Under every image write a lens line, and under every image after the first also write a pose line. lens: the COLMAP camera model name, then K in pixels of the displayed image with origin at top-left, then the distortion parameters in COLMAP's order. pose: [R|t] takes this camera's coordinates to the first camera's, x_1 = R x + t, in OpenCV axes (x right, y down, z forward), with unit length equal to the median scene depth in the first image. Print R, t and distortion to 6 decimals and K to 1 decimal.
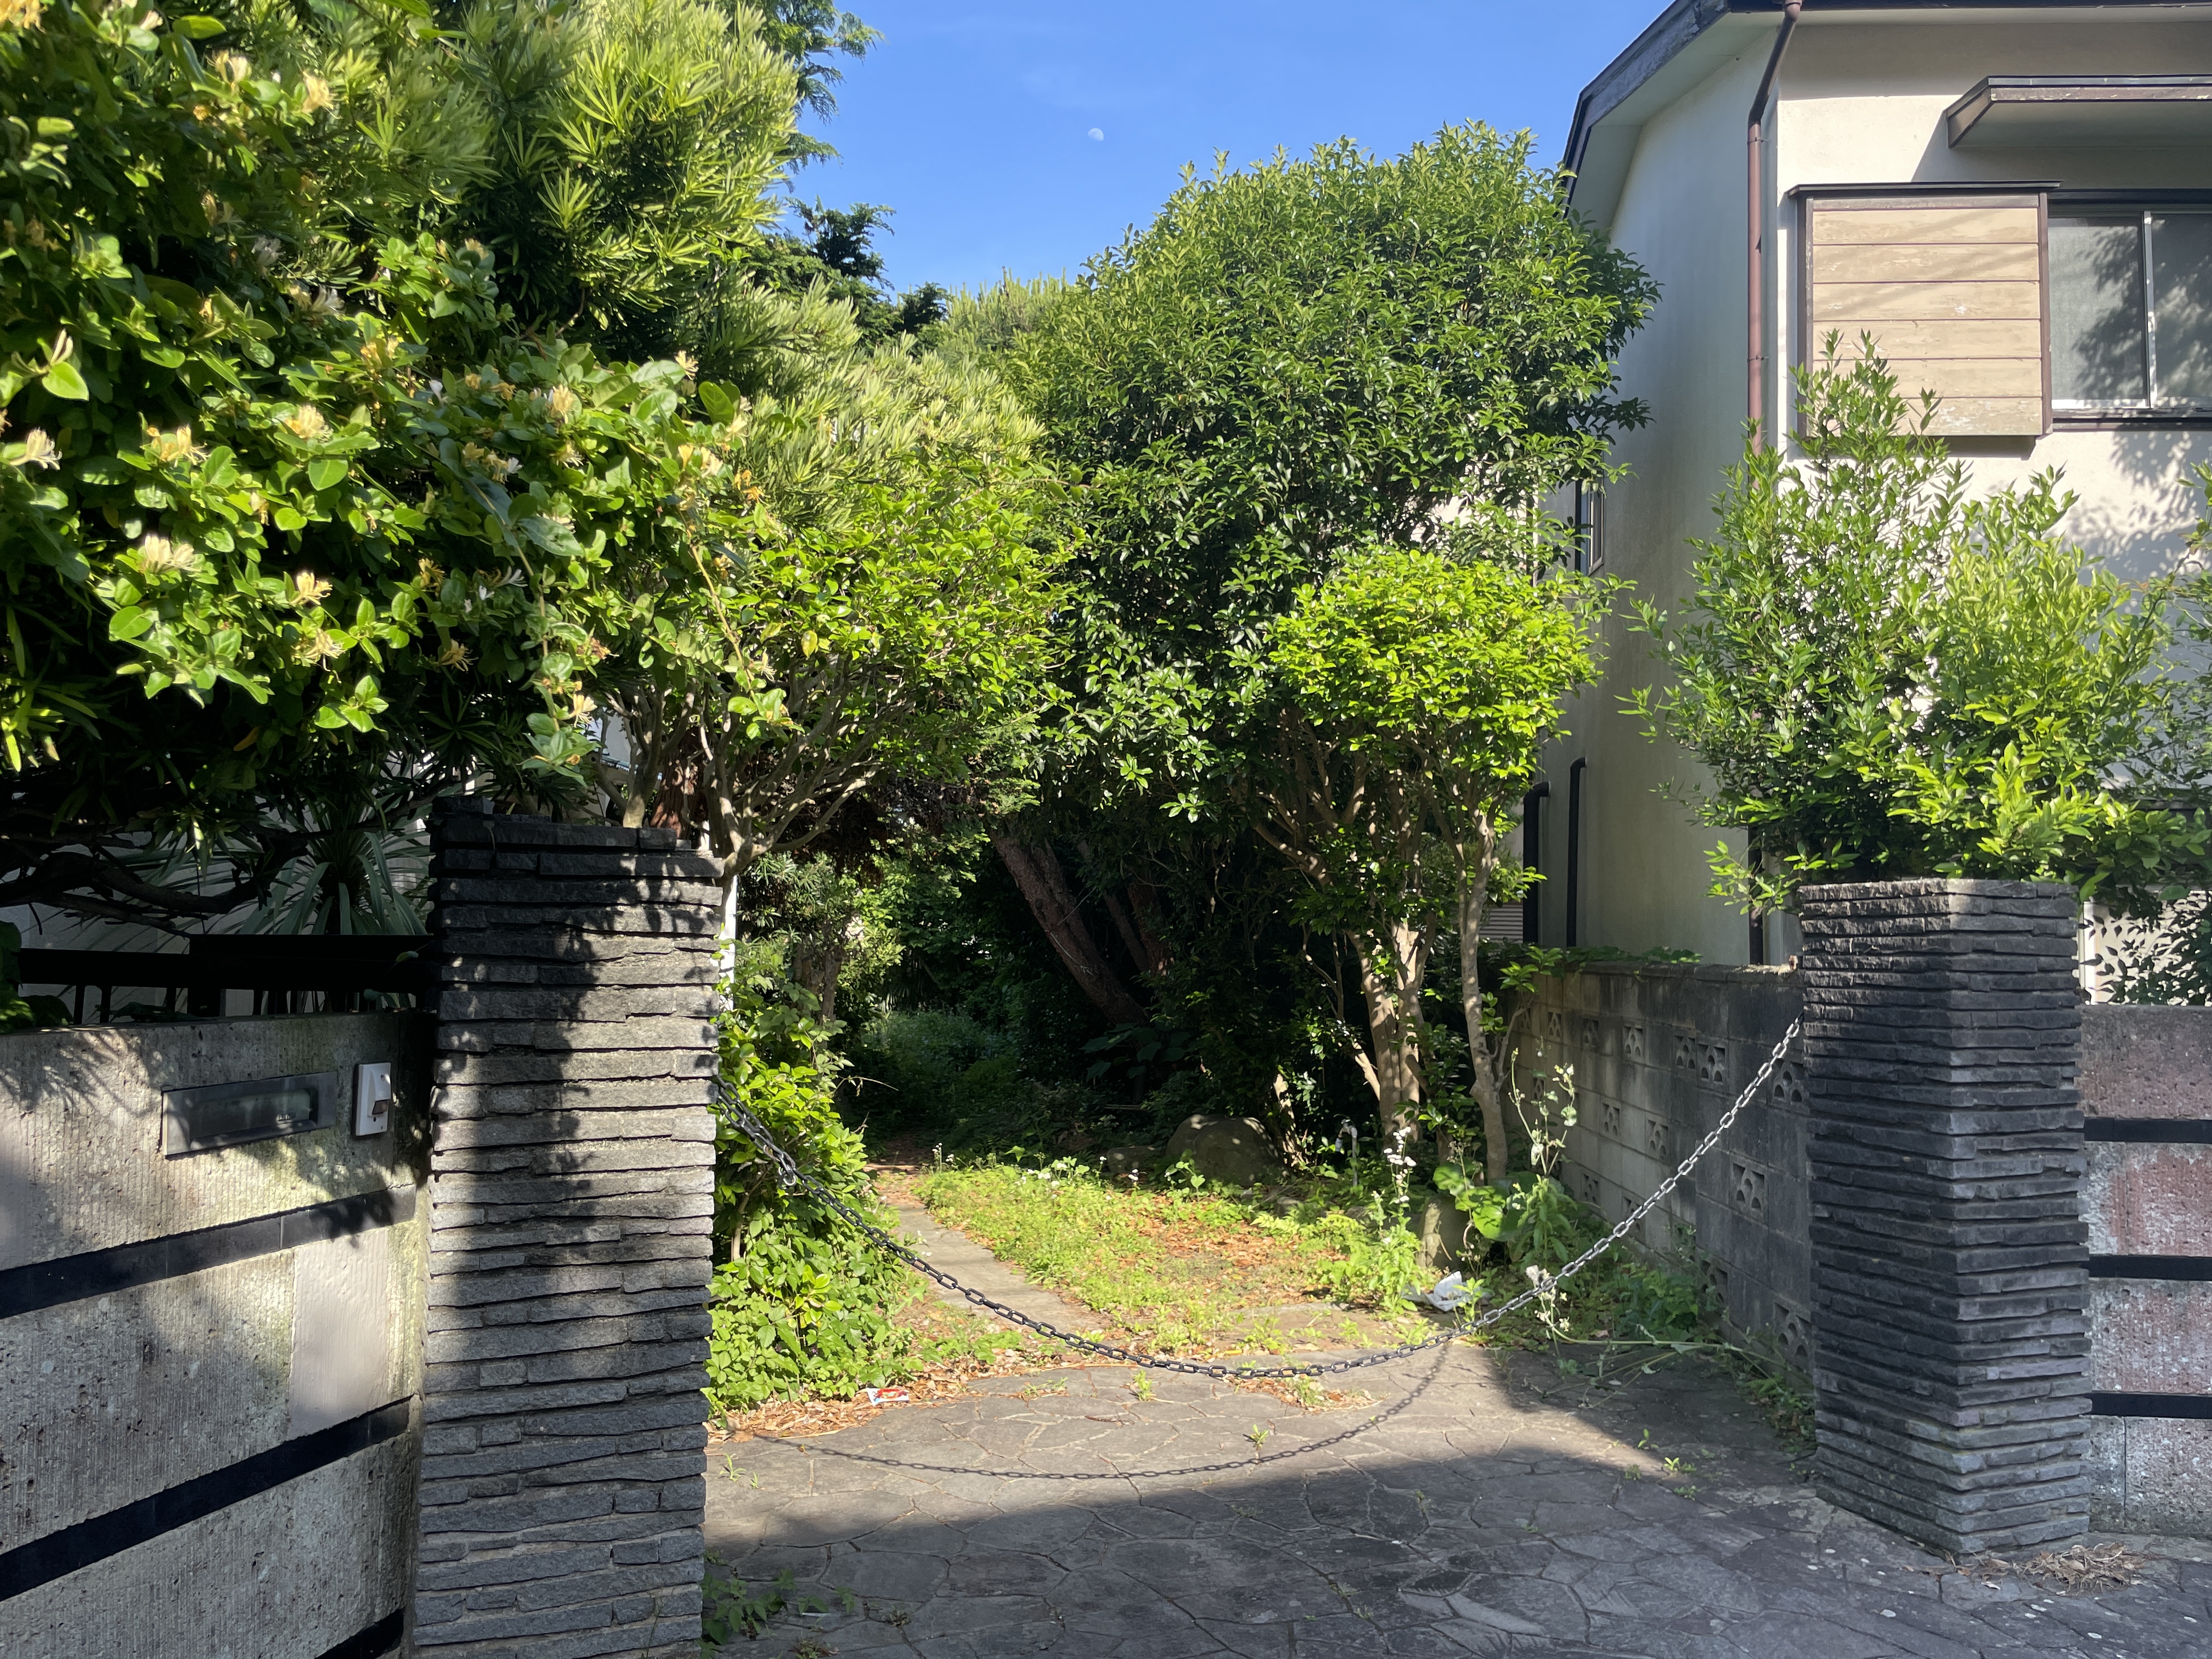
lens RADIAL K [[1679.7, 0, 1113.6], [0, 1679.7, 823.7], [0, 0, 1]] dist [0.095000, -0.130002]
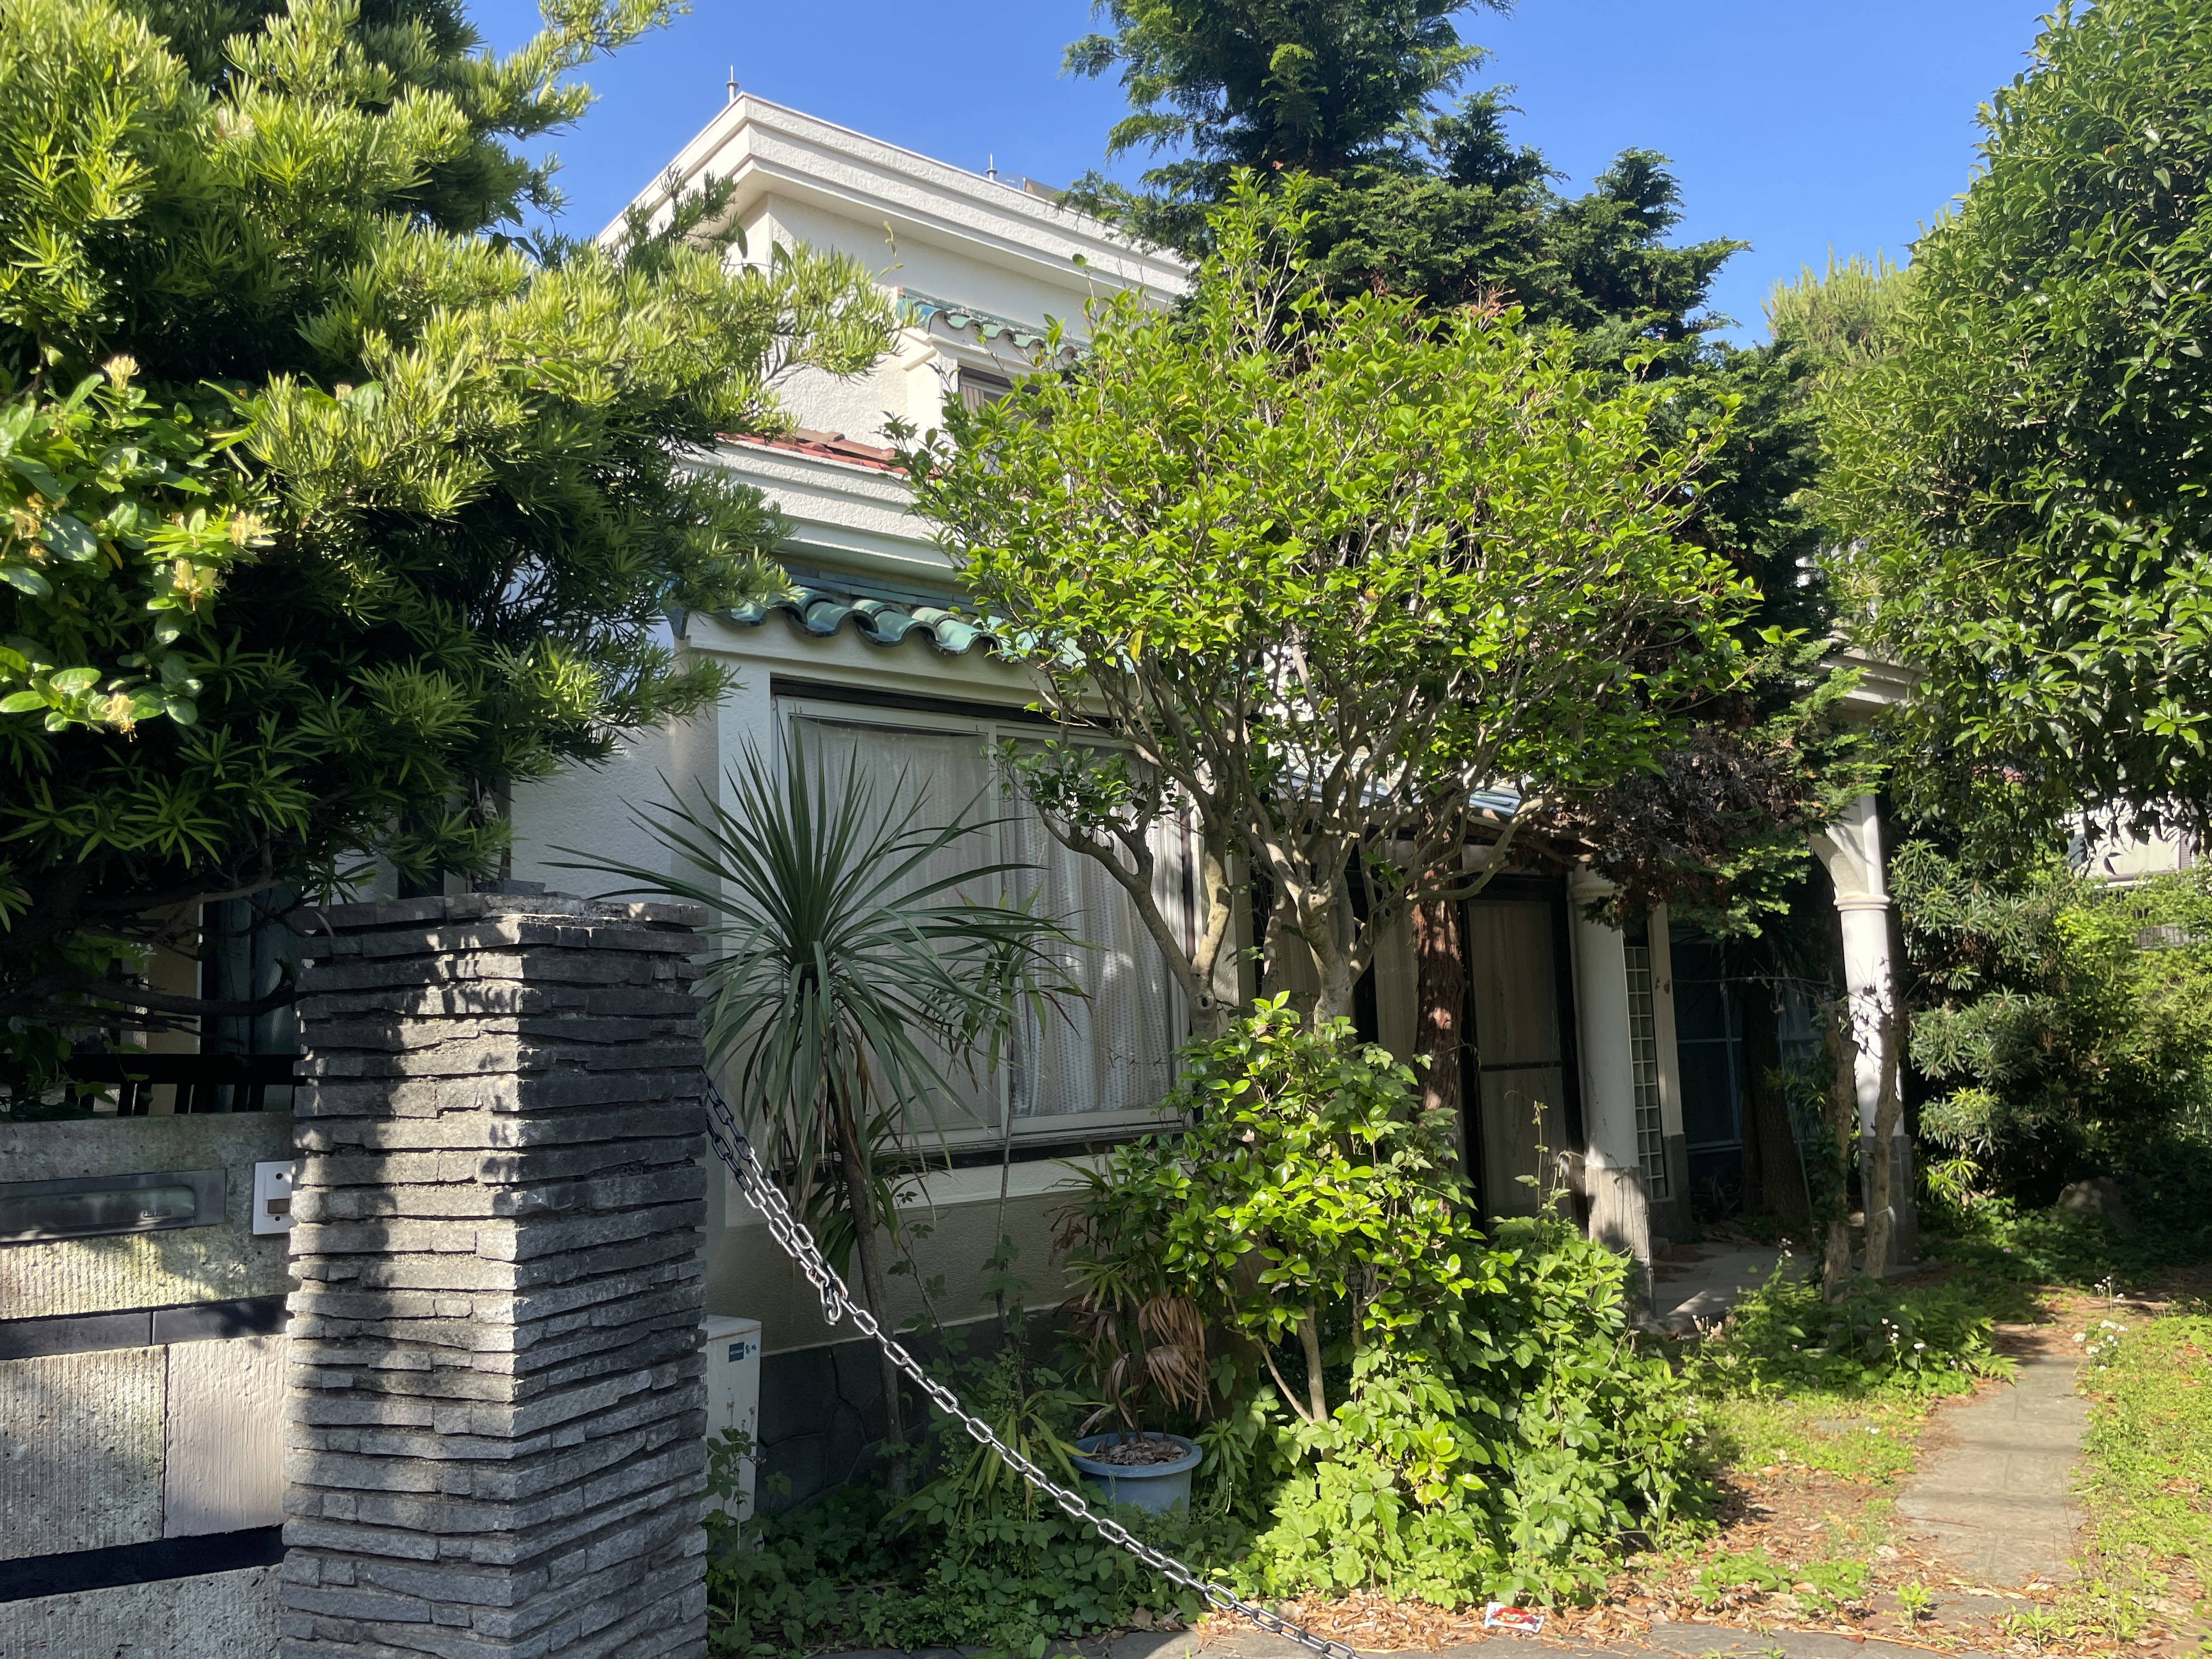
lens RADIAL K [[1679.7, 0, 1113.6], [0, 1679.7, 823.7], [0, 0, 1]] dist [0.095000, -0.130002]
pose [[0.661830, -0.130222, -0.738257, 0.627421], [0.094927, 0.991428, -0.089779, 0.079805], [0.743619, -0.010662, 0.668518, 0.685719]]
